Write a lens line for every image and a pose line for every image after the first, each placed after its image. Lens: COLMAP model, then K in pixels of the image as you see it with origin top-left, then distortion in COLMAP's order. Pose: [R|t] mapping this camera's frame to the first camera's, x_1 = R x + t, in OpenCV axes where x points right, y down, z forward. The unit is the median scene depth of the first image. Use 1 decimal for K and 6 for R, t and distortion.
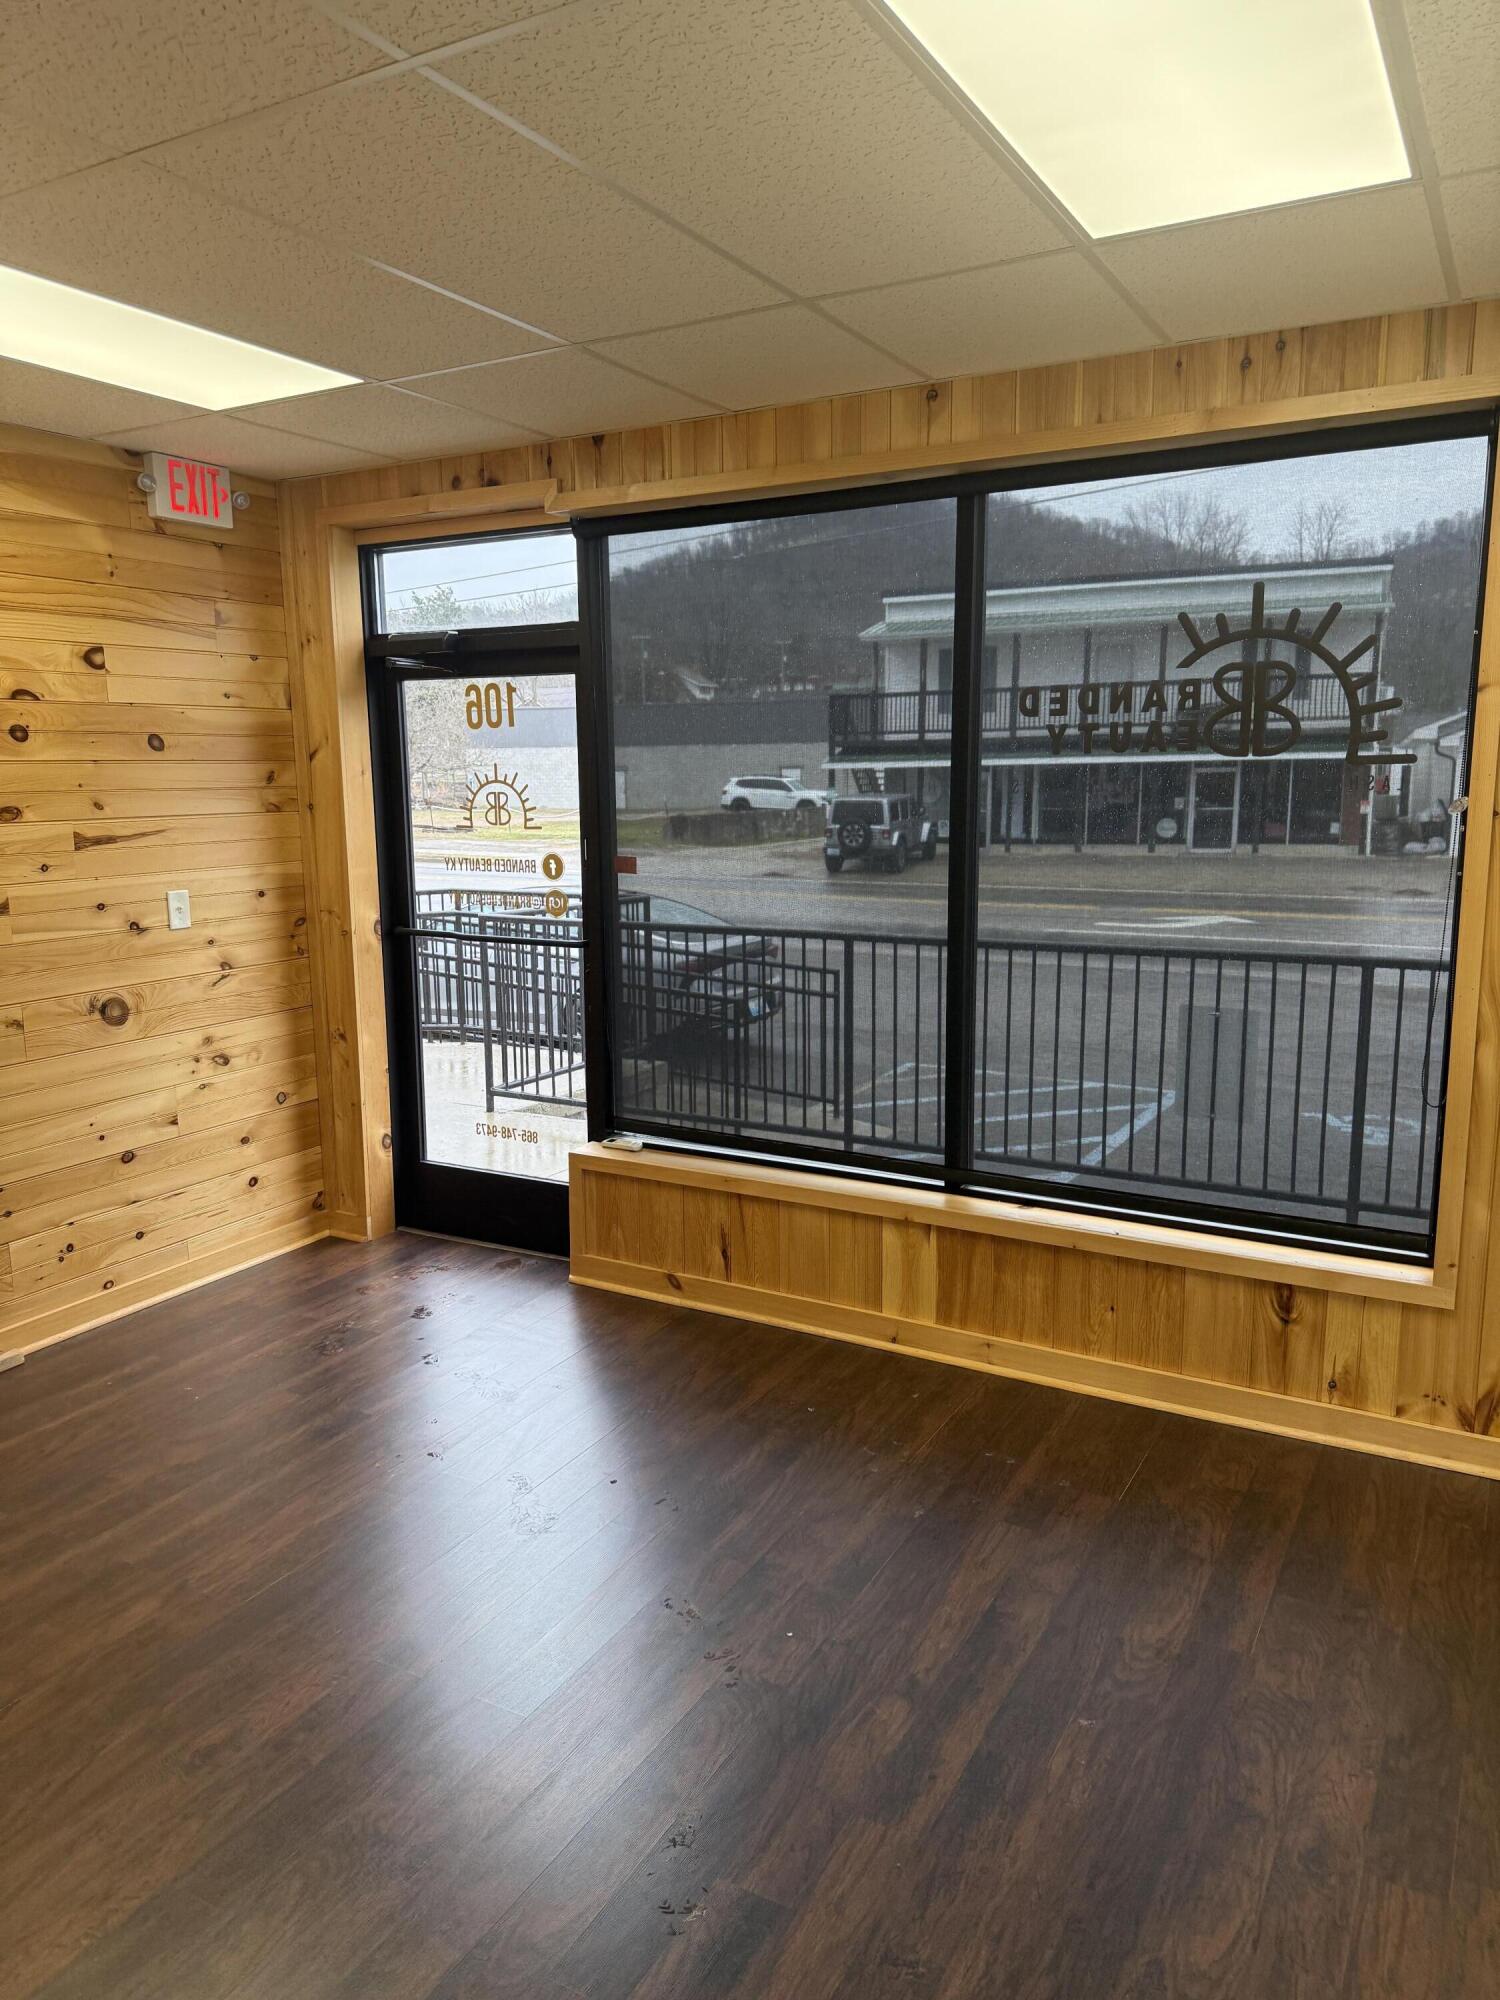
lens RADIAL K [[1440.3, 0, 750.0], [0, 1440.3, 1000.0], [0, 0, 1]] dist [0.039252, -0.005212]
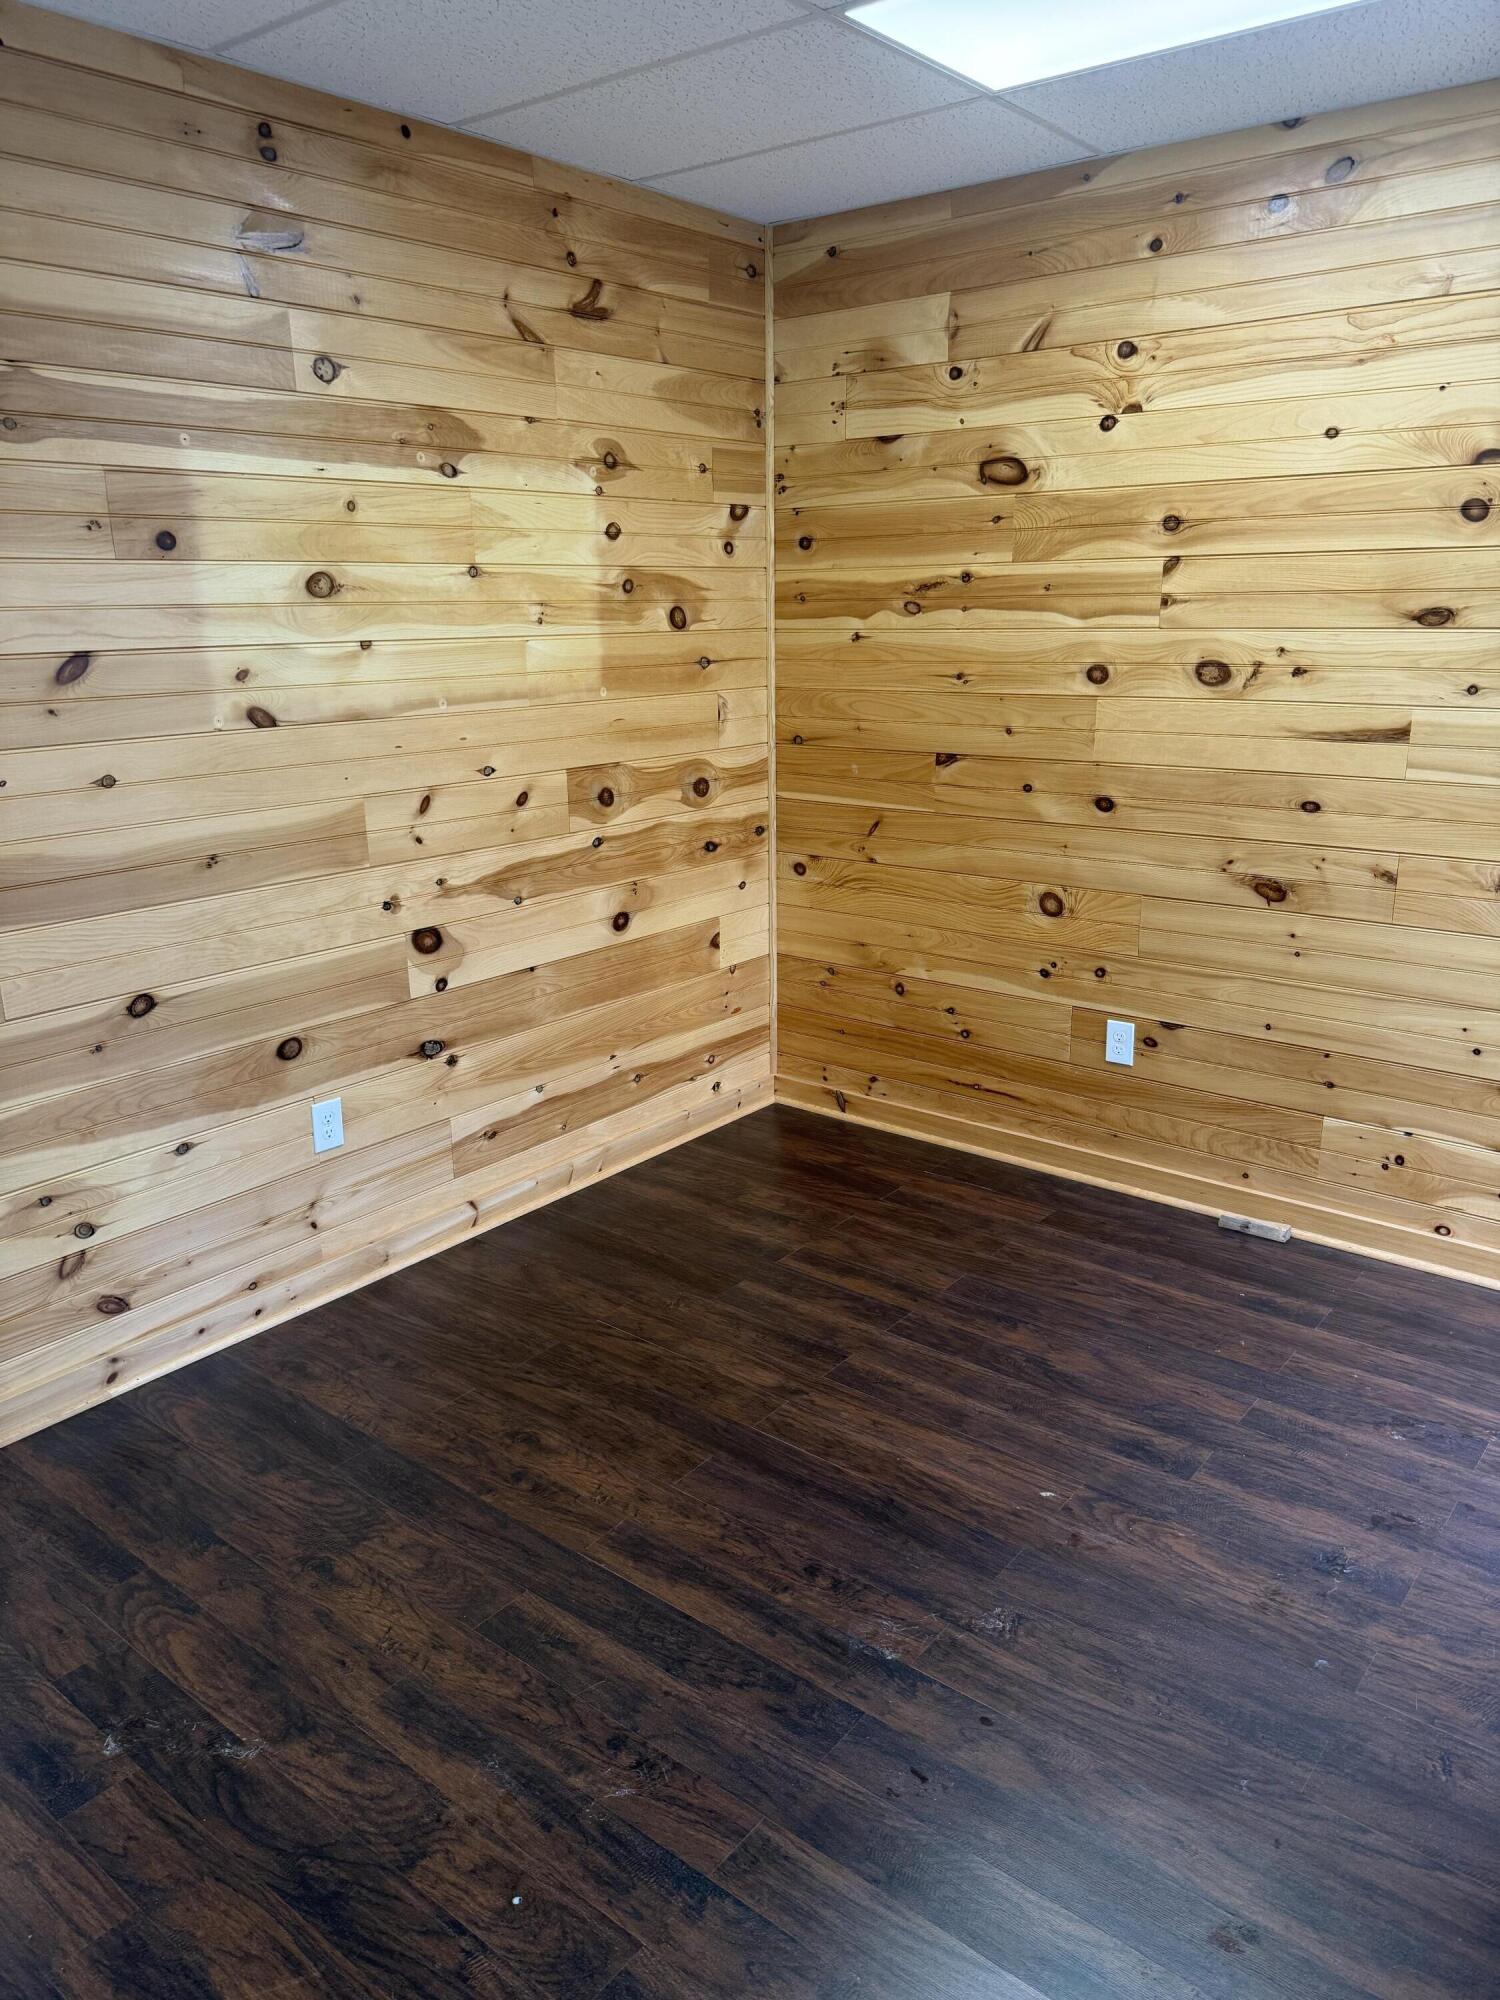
lens RADIAL K [[1440.3, 0, 750.0], [0, 1440.3, 1000.0], [0, 0, 1]] dist [0.039252, -0.005212]
pose [[-0.163943, 0.280835, -0.945650, 0.365601], [-0.147989, 0.940770, 0.305042, -0.118004], [0.975306, 0.189956, -0.112672, 0.763704]]
